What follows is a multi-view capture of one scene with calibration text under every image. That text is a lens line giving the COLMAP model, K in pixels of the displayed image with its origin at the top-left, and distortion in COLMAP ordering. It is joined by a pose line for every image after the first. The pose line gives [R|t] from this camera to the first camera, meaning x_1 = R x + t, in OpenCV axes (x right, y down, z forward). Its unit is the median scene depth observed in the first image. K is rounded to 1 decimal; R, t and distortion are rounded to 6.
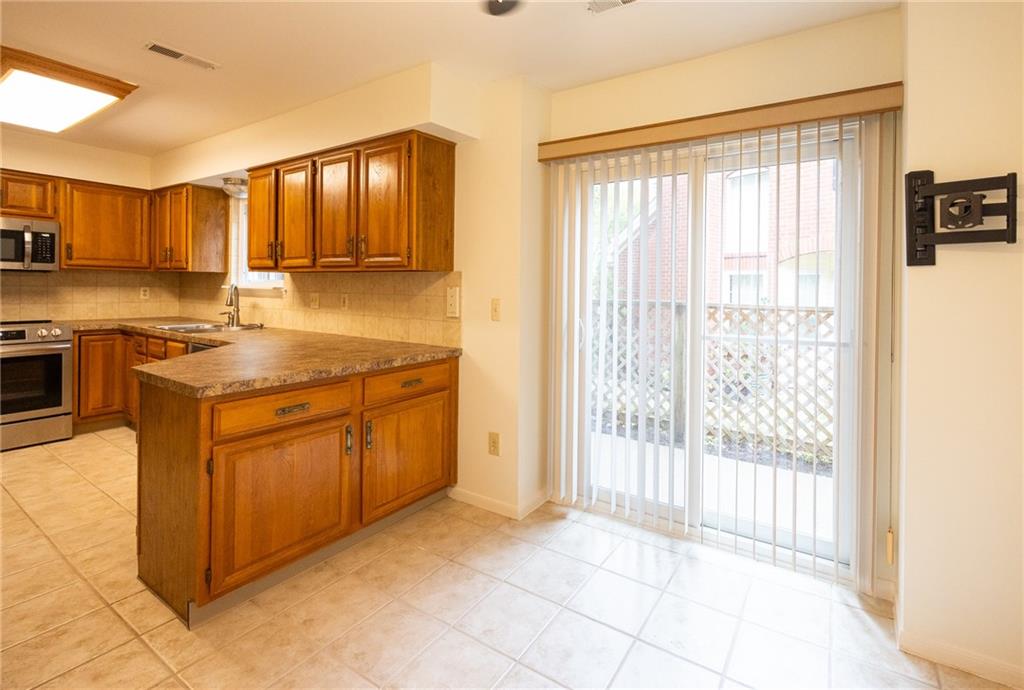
lens RADIAL K [[455.6, 0, 570.0], [0, 455.6, 288.3], [0, 0, 1]] dist [-0.002584, 0.000193]
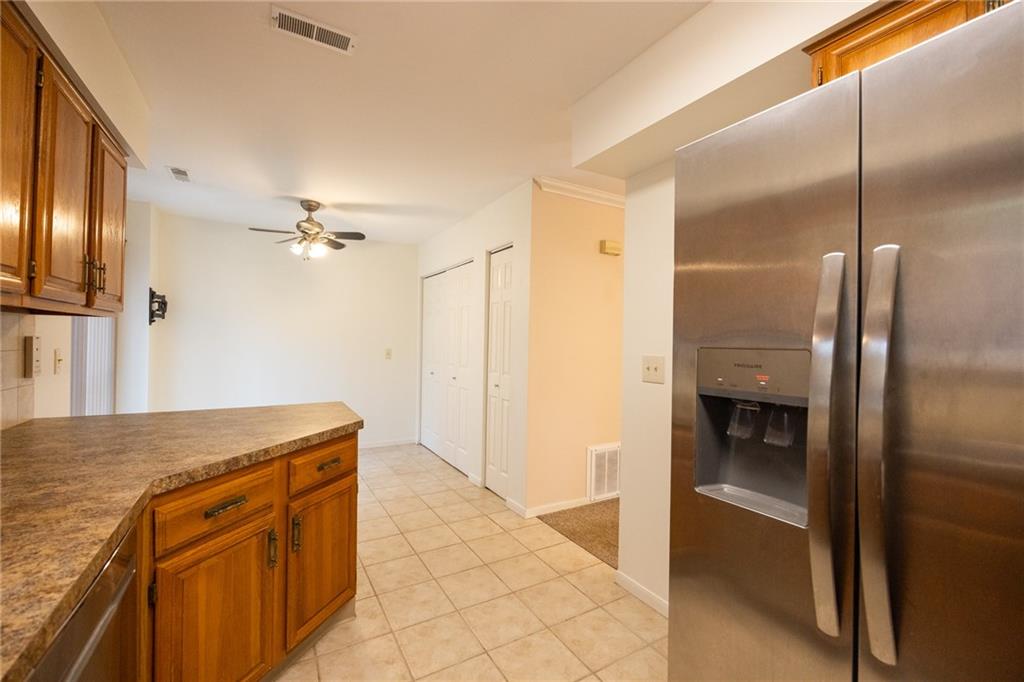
lens RADIAL K [[428.1, 0, 514.0], [0, 428.1, 337.1], [0, 0, 1]] dist [0.000461, 0.000020]
pose [[-0.873180, -0.029141, 0.486526, -0.919519], [-0.029093, 0.999547, 0.007655, -0.020807], [-0.486529, -0.007470, -0.873633, 0.895473]]
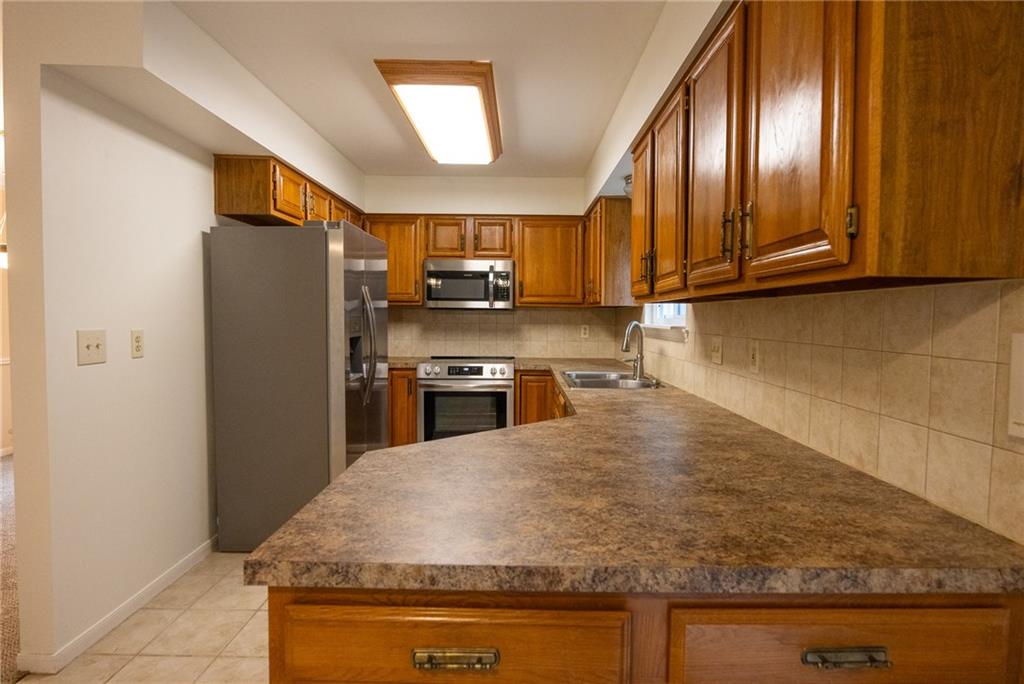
lens RADIAL K [[533.2, 0, 519.3], [0, 533.2, 342.6], [0, 0, 1]] dist [-0.004775, -0.001686]
pose [[0.517709, 0.031981, -0.854959, -0.104307], [-0.003680, 0.999375, 0.035155, -0.004912], [0.855549, -0.015054, 0.517503, 0.401913]]
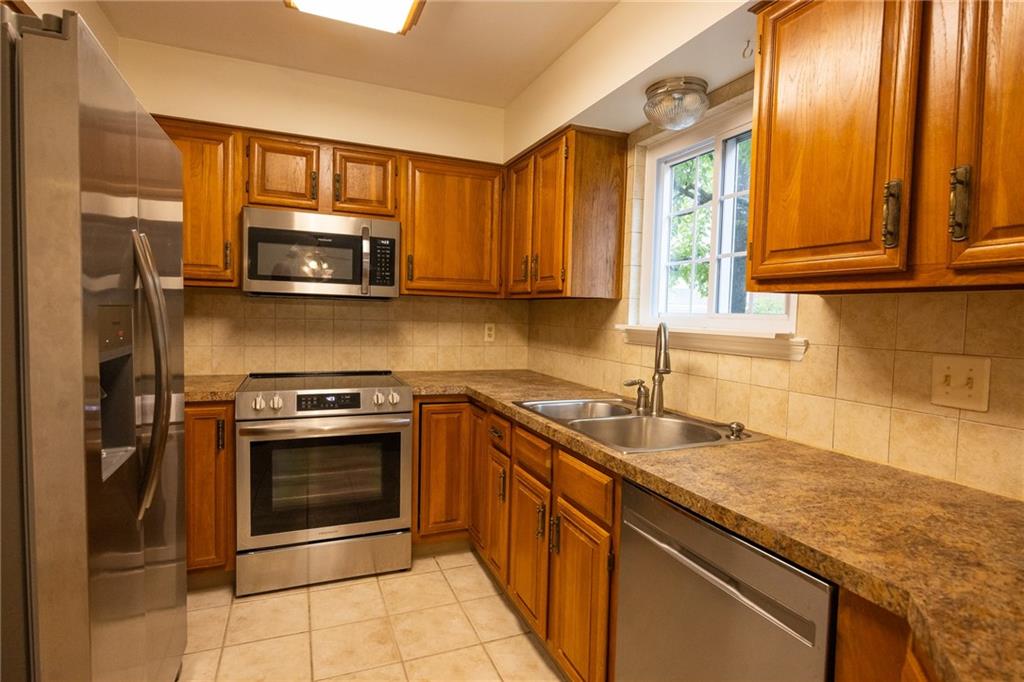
lens RADIAL K [[533.2, 0, 521.0], [0, 533.2, 340.6], [0, 0, 1]] dist [-0.004775, -0.001686]
pose [[0.807597, 0.036068, -0.588631, -0.543920], [-0.016501, 0.999119, 0.038582, -0.009878], [0.589504, -0.021446, 0.807481, 0.495634]]
